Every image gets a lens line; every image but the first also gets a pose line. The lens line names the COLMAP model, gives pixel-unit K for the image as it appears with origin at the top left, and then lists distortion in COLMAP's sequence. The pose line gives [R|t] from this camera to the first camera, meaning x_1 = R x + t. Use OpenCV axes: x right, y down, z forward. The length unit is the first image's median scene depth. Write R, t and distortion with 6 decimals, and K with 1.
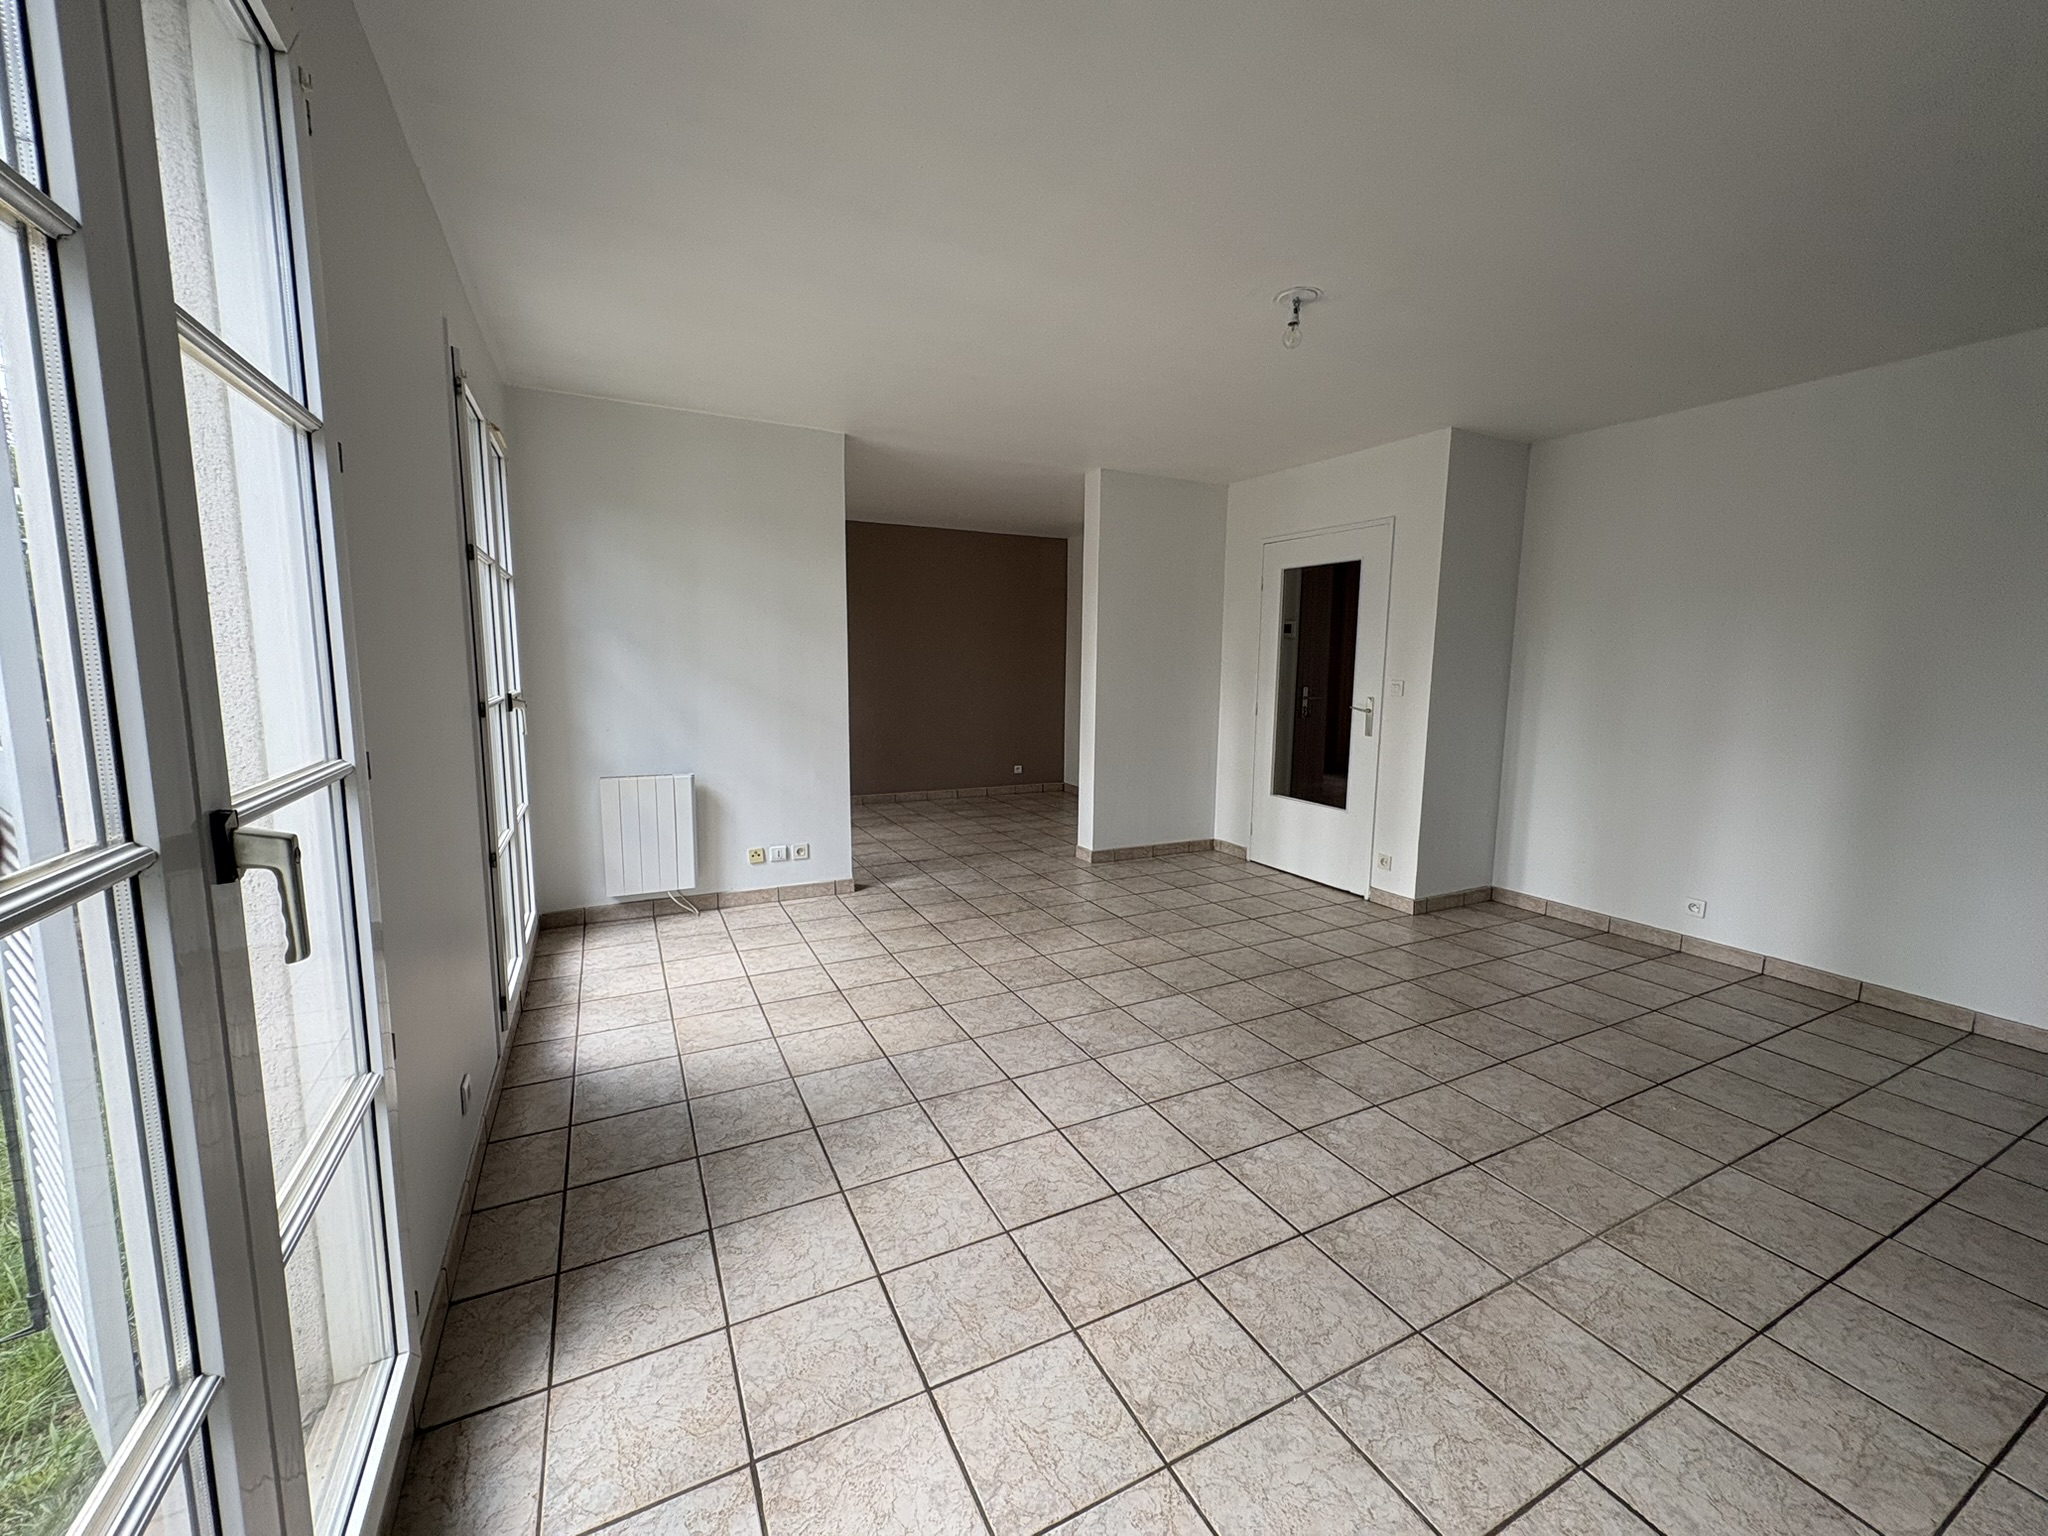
lens RADIAL K [[815.5, 0, 1022.7], [0, 815.5, 766.2], [0, 0, 1]] dist [0.000174, 0.000246]
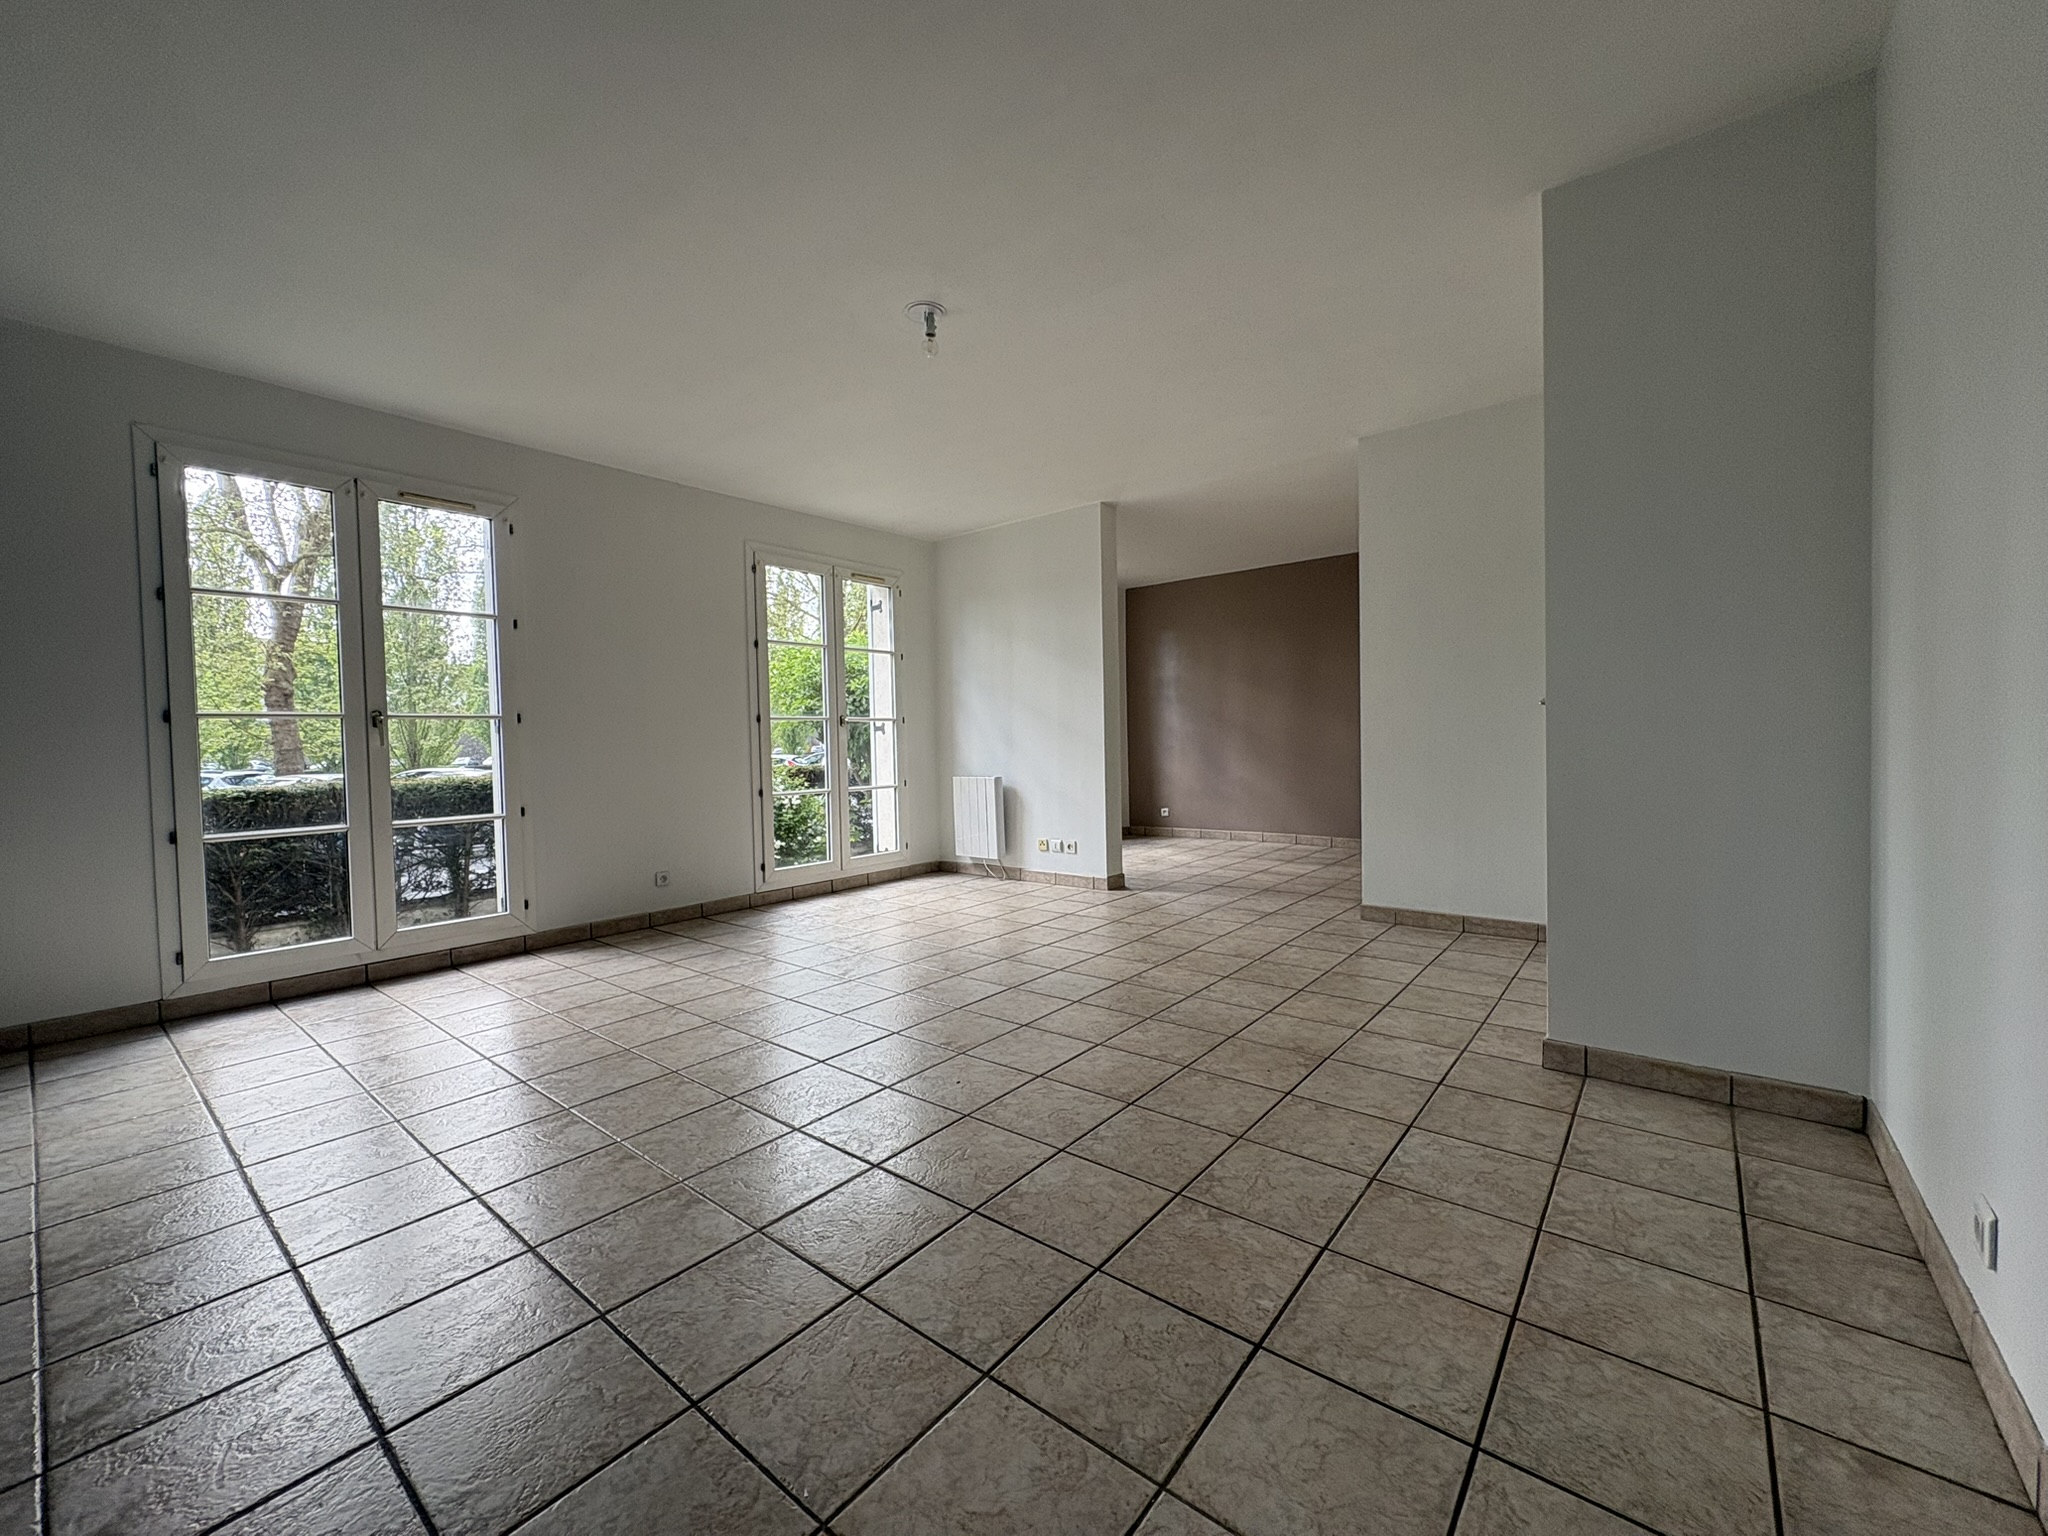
lens RADIAL K [[815.8, 0, 1024.7], [0, 815.8, 764.1], [0, 0, 1]] dist [-0.001671, 0.000481]
pose [[0.401095, 0.003164, -0.916031, 0.858140], [-0.092764, 0.994994, -0.037181, 0.034702], [0.911327, 0.099888, 0.399381, 0.458087]]
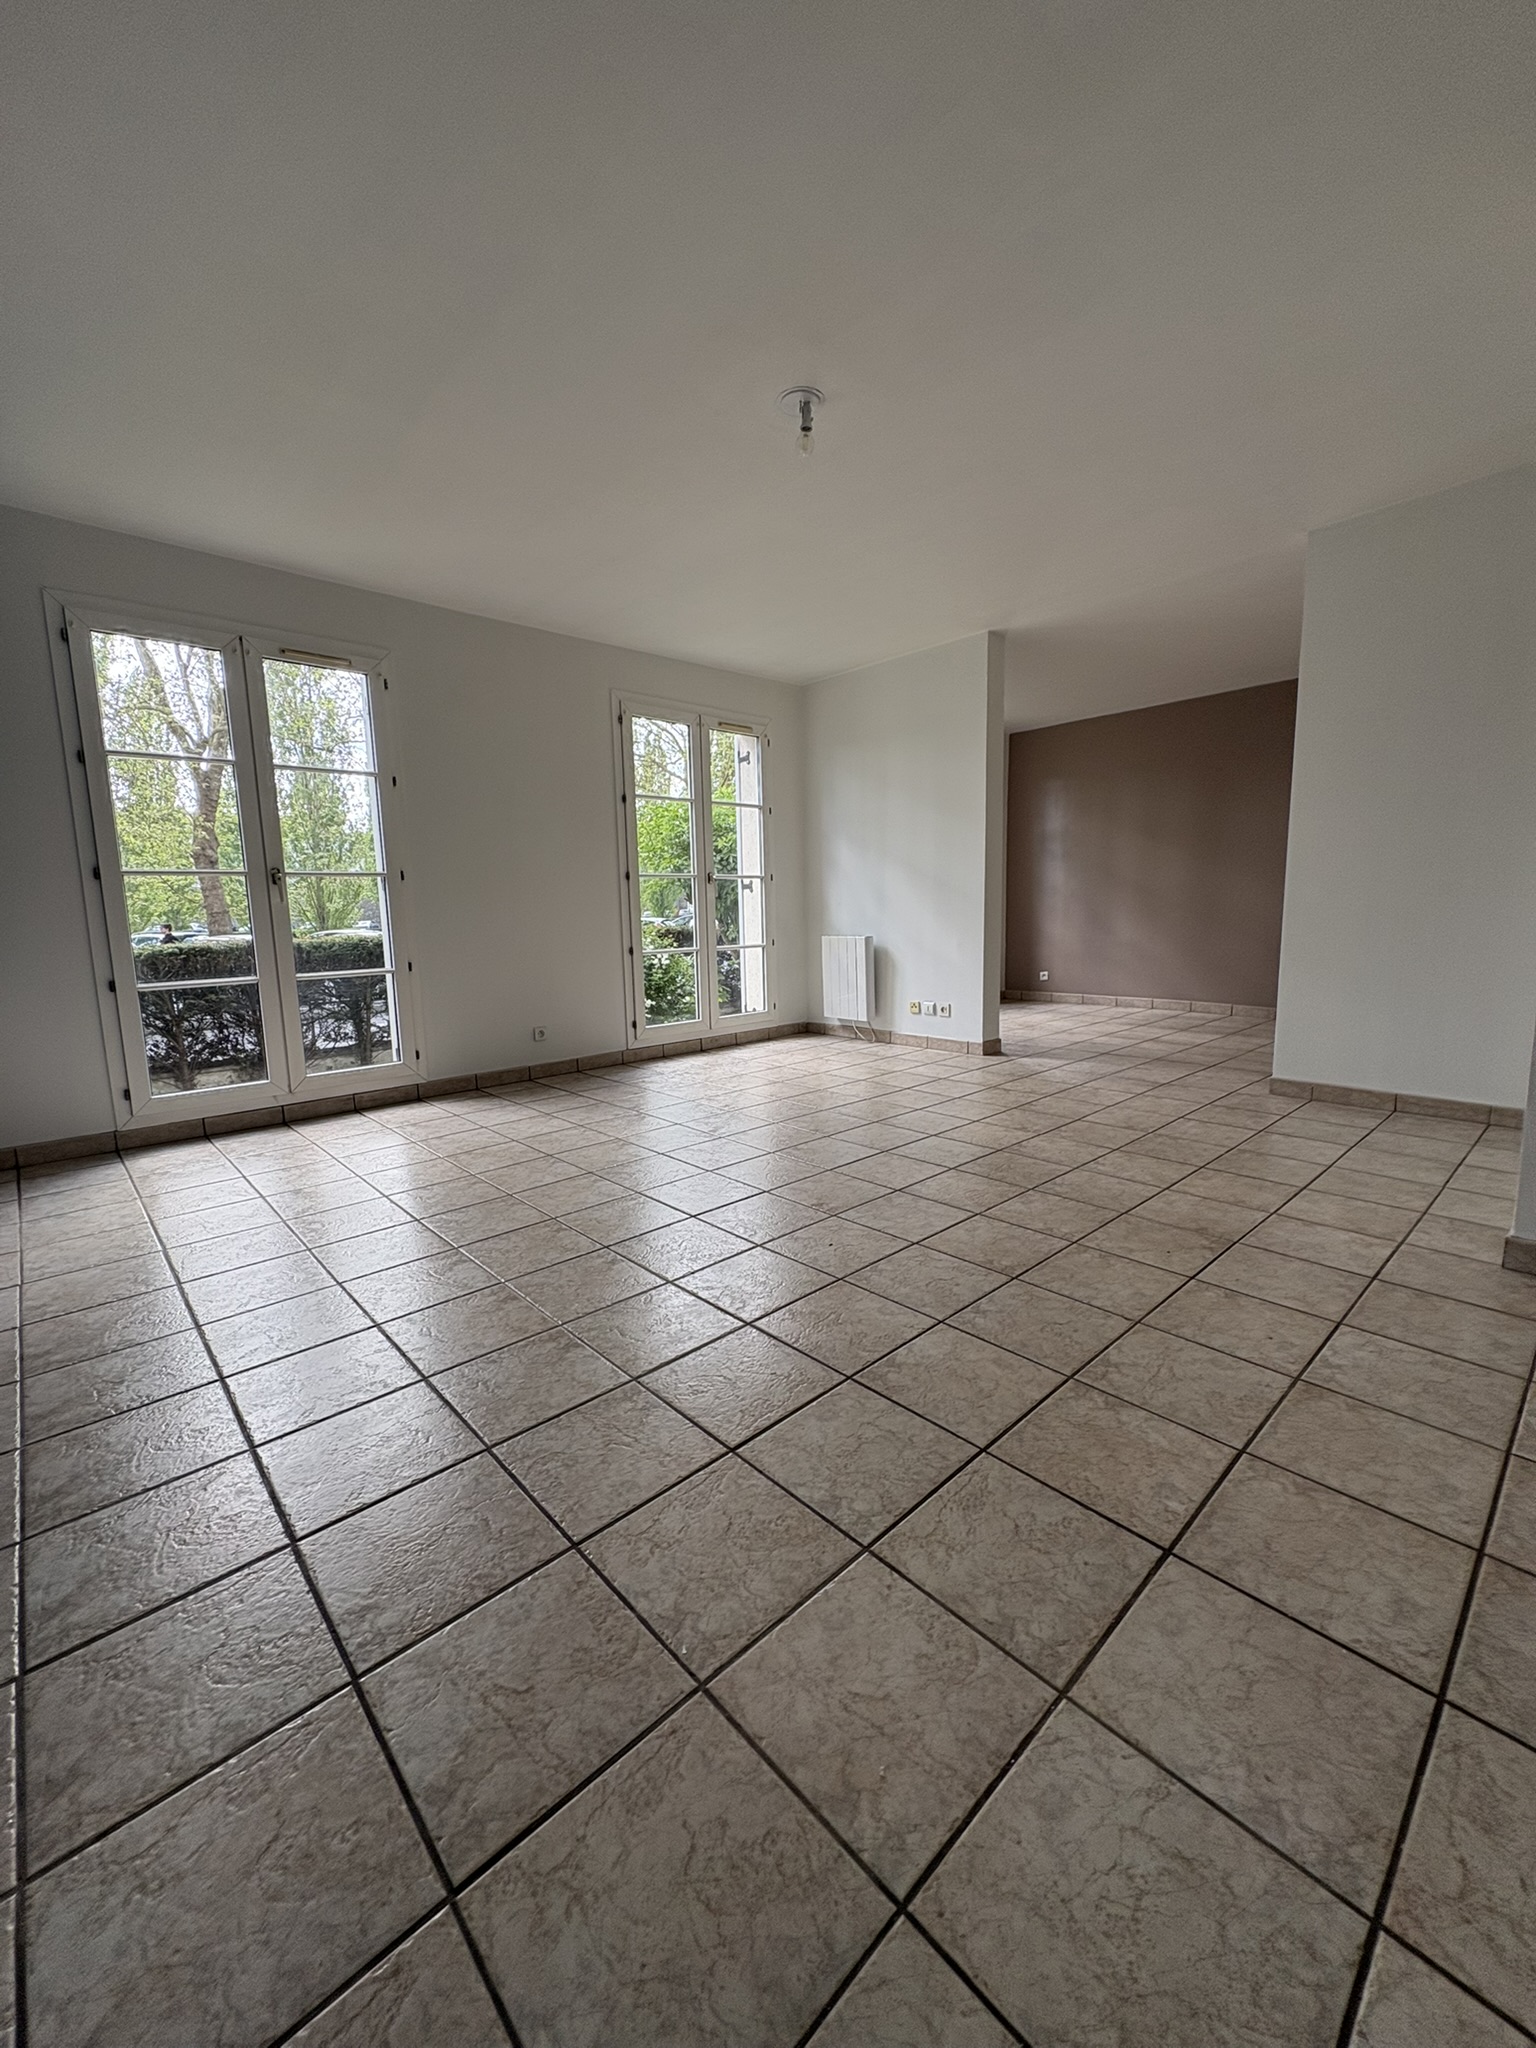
lens RADIAL K [[815.5, 0, 770.5], [0, 815.5, 1022.6], [0, 0, 1]] dist [0.000174, 0.000246]
pose [[0.264298, 0.115041, -0.957555, 0.822701], [-0.099259, 0.990833, 0.091643, 0.042196], [0.959320, 0.070825, 0.273294, 0.463695]]
